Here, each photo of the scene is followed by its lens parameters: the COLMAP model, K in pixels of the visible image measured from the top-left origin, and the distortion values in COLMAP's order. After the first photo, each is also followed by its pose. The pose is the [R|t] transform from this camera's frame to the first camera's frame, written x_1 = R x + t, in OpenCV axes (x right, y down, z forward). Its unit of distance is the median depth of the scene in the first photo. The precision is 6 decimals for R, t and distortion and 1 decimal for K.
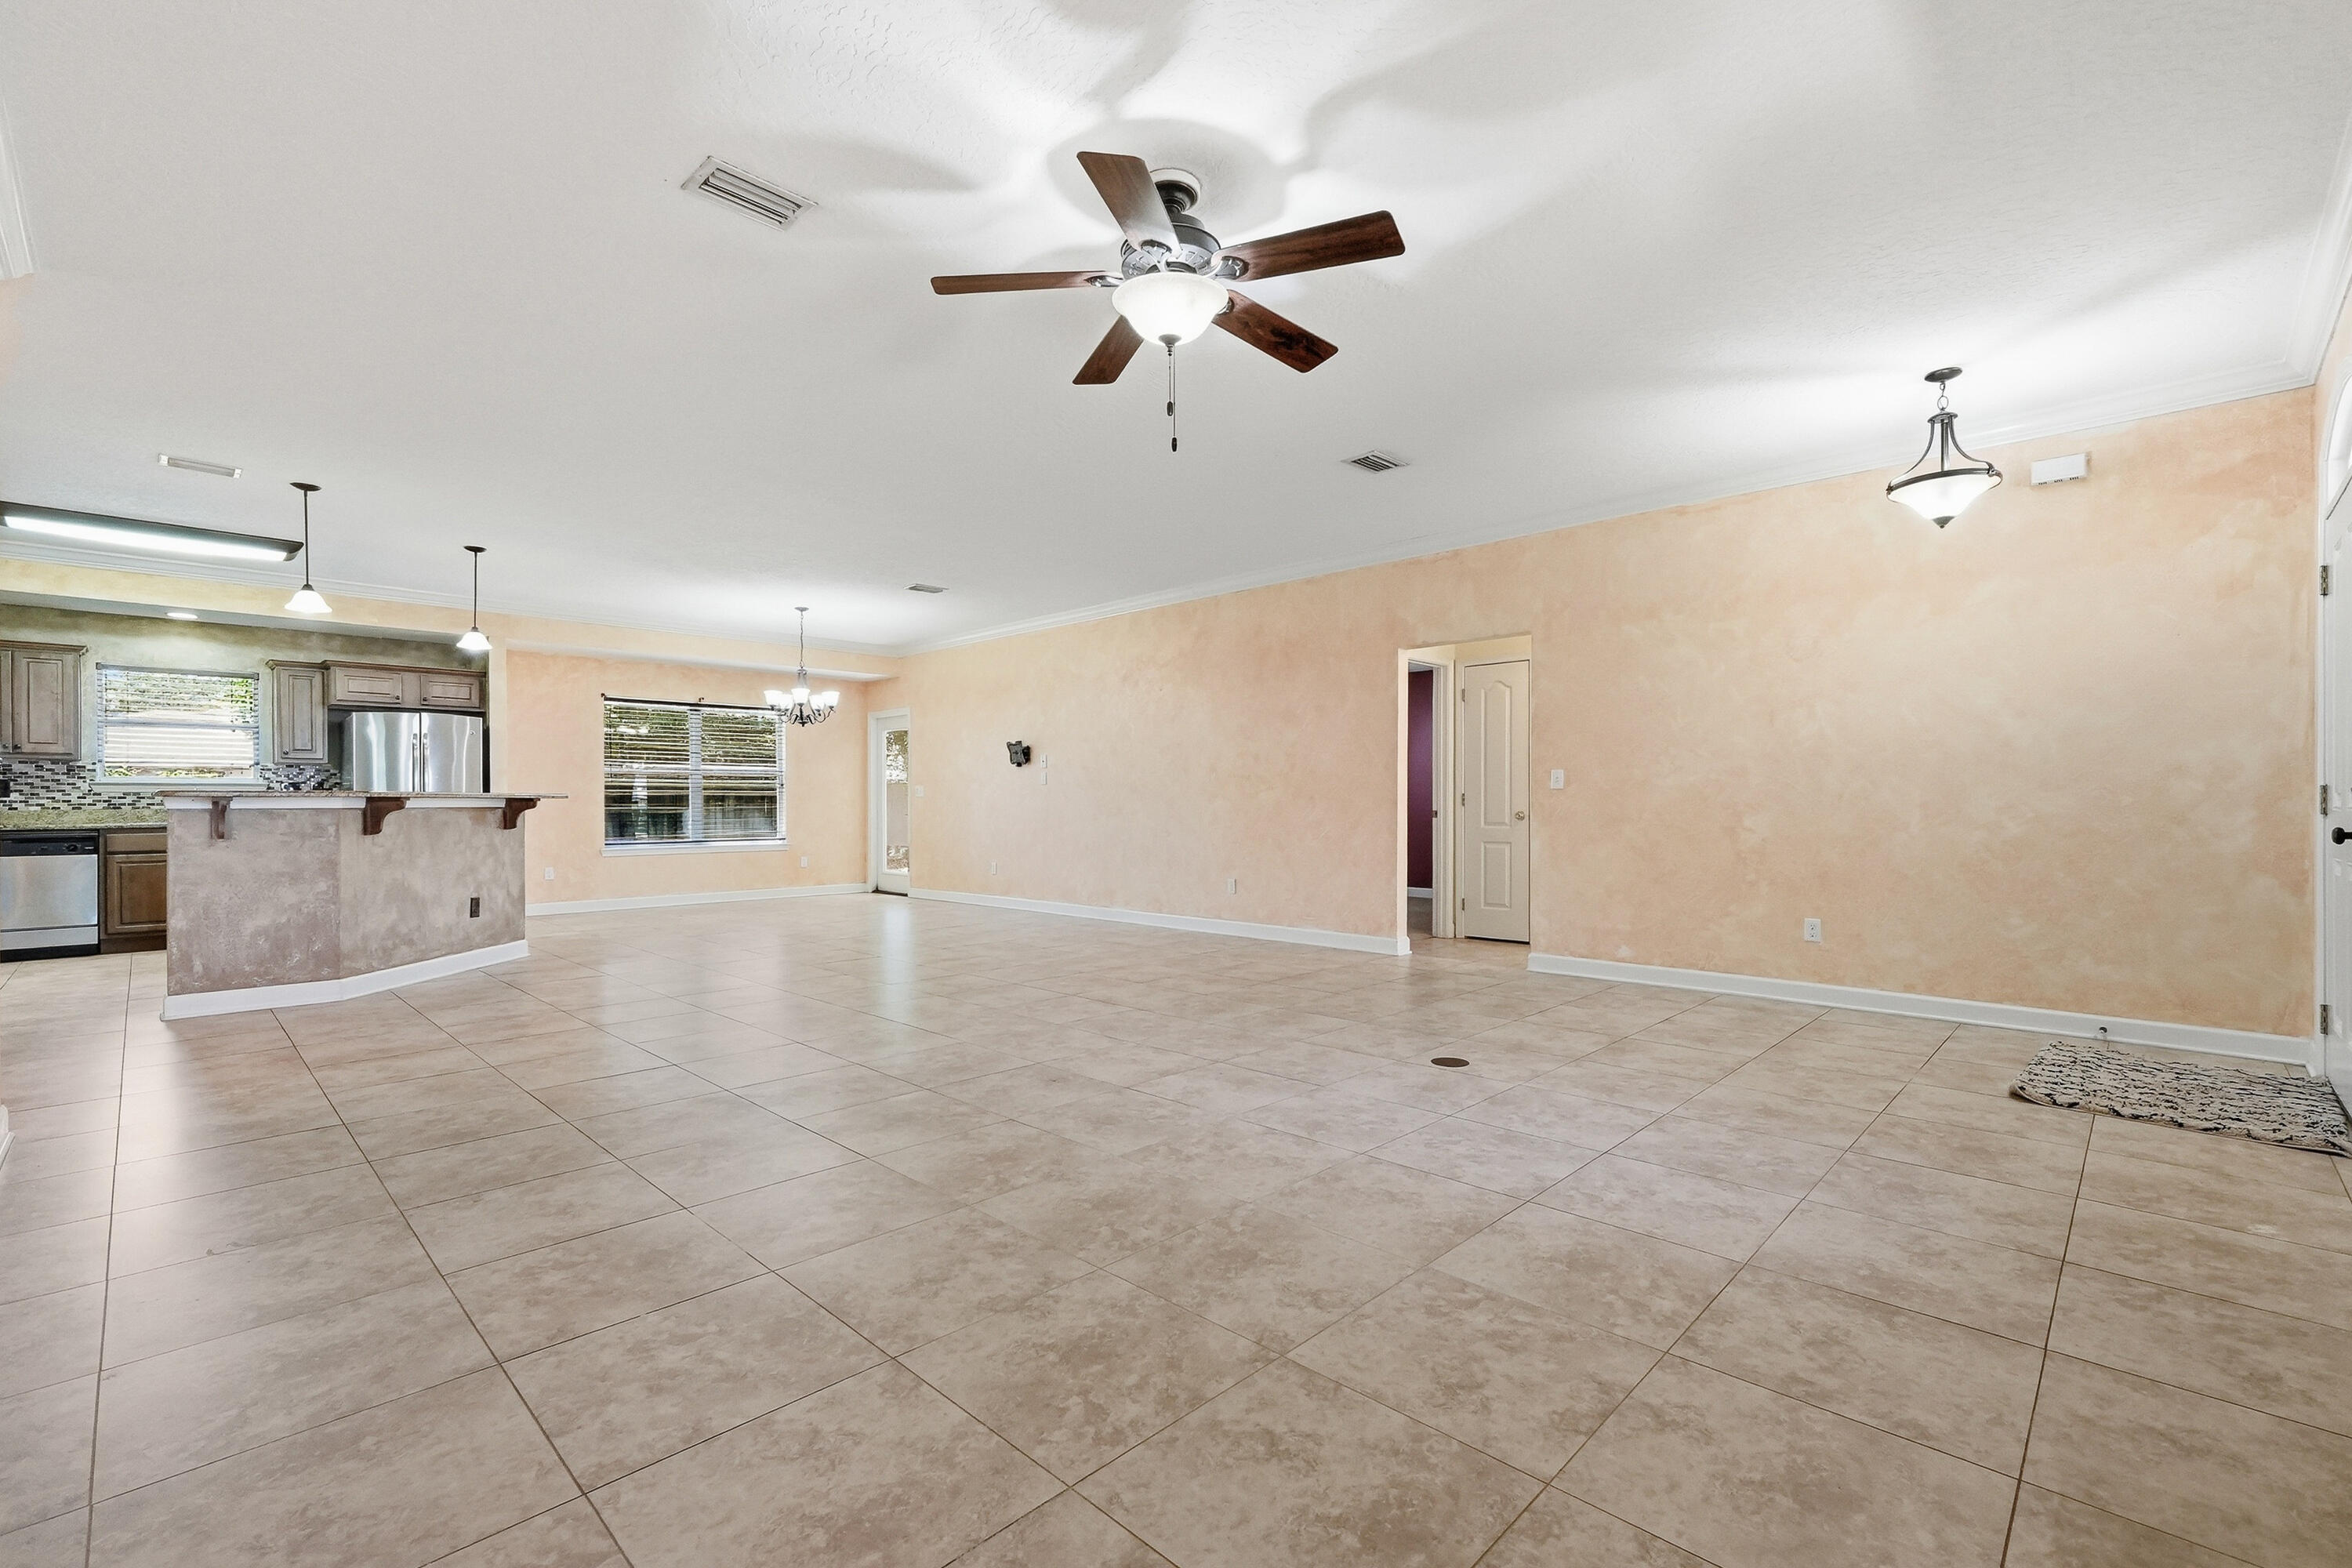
lens RADIAL K [[1035.7, 0, 1218.0], [0, 1035.7, 810.7], [0, 0, 1]] dist [-0.010685, 0.004962]
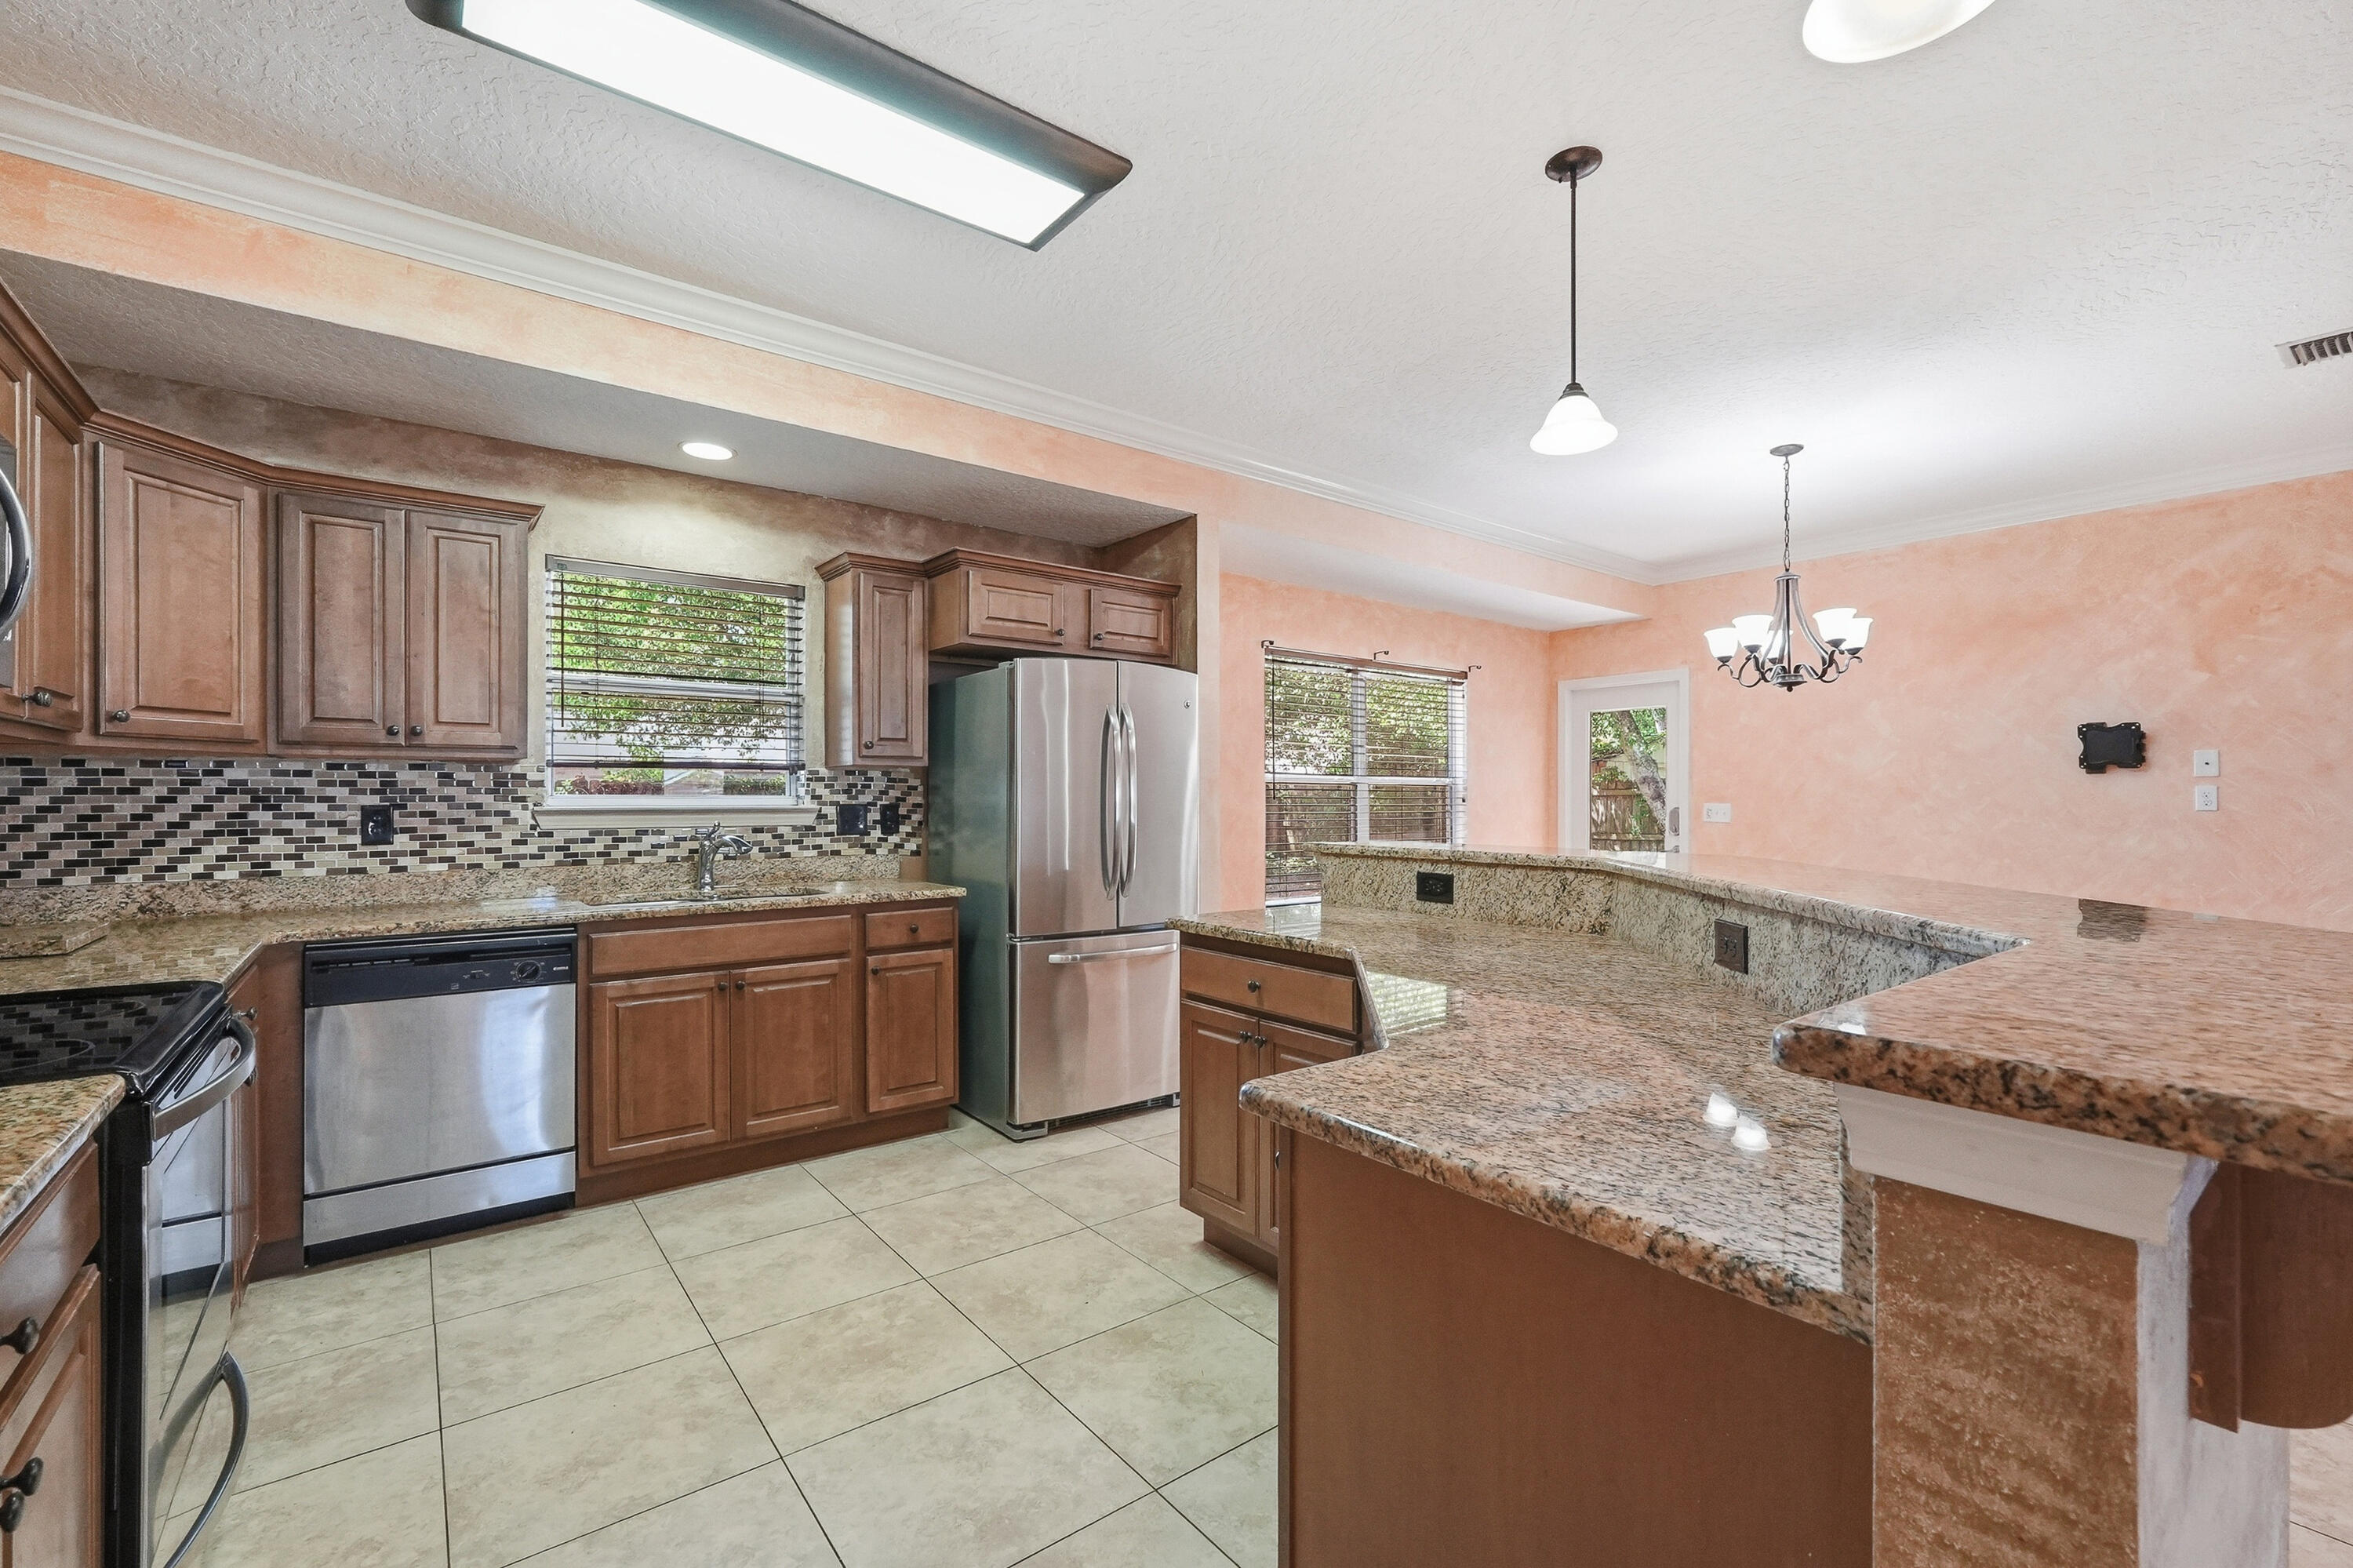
lens RADIAL K [[1036.1, 0, 1211.3], [0, 1036.1, 787.2], [0, 0, 1]] dist [-0.010685, 0.004962]
pose [[0.992887, 0.005805, -0.118915, -0.728401], [-0.007387, 0.999890, -0.012871, -0.033307], [0.118827, 0.013658, 0.992821, 0.567659]]
